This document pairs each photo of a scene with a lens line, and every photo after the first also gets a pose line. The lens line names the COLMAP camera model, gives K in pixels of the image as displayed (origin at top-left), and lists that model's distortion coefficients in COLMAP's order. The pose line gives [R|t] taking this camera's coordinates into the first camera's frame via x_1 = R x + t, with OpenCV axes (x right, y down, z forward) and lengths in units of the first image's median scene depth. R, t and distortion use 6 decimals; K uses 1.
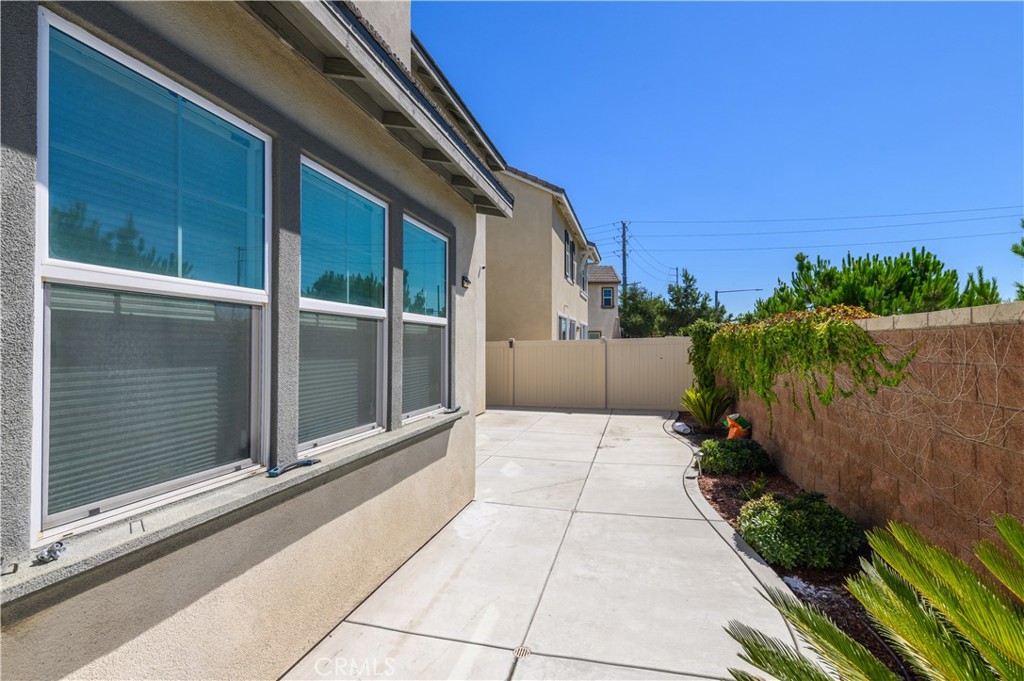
lens RADIAL K [[448.6, 0, 512.0], [0, 448.6, 340.5], [0, 0, 1]] dist [0.003489, -0.000613]
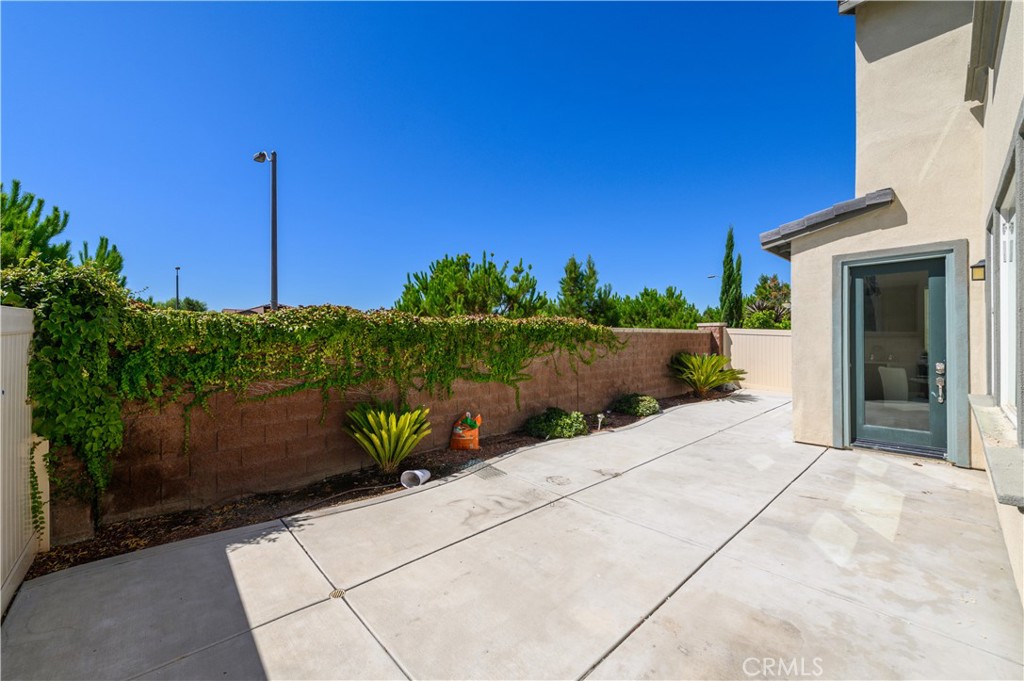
lens RADIAL K [[448.6, 0, 512.0], [0, 448.6, 340.5], [0, 0, 1]] dist [0.003489, -0.000613]
pose [[-0.831054, 0.001950, 0.556189, -0.155826], [-0.005154, 0.999924, -0.011208, 0.049506], [-0.556168, -0.012181, -0.830980, 2.665711]]
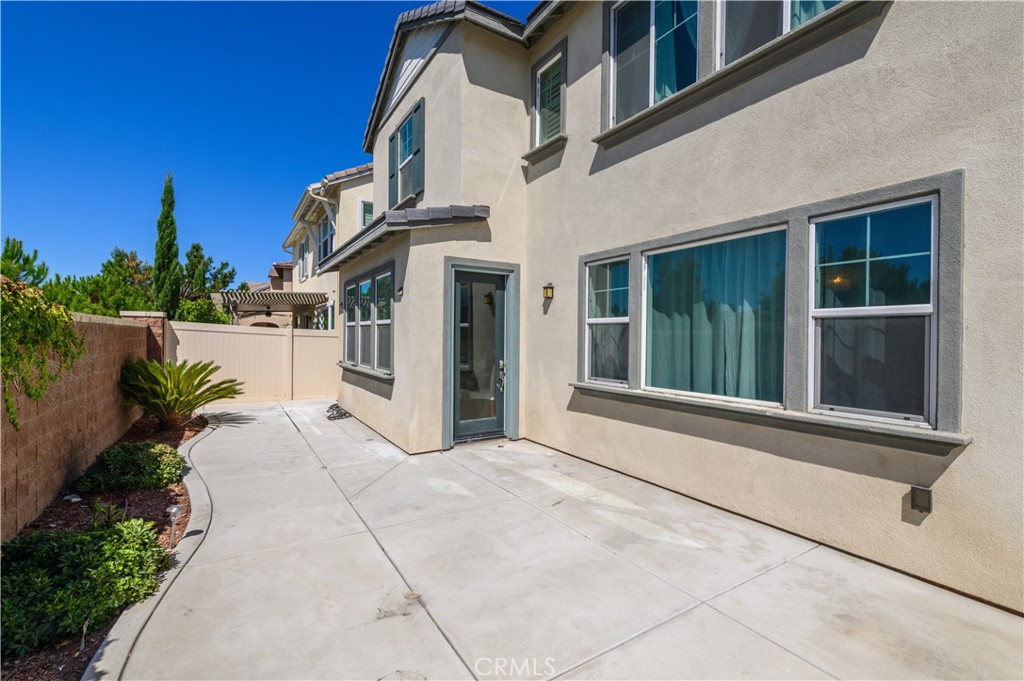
lens RADIAL K [[448.6, 0, 512.0], [0, 448.6, 340.5], [0, 0, 1]] dist [0.003489, -0.000613]
pose [[-0.669951, -0.001336, -0.742404, 0.657525], [0.001537, 0.999994, -0.003186, 0.029845], [0.742404, -0.003275, -0.669945, 2.040869]]
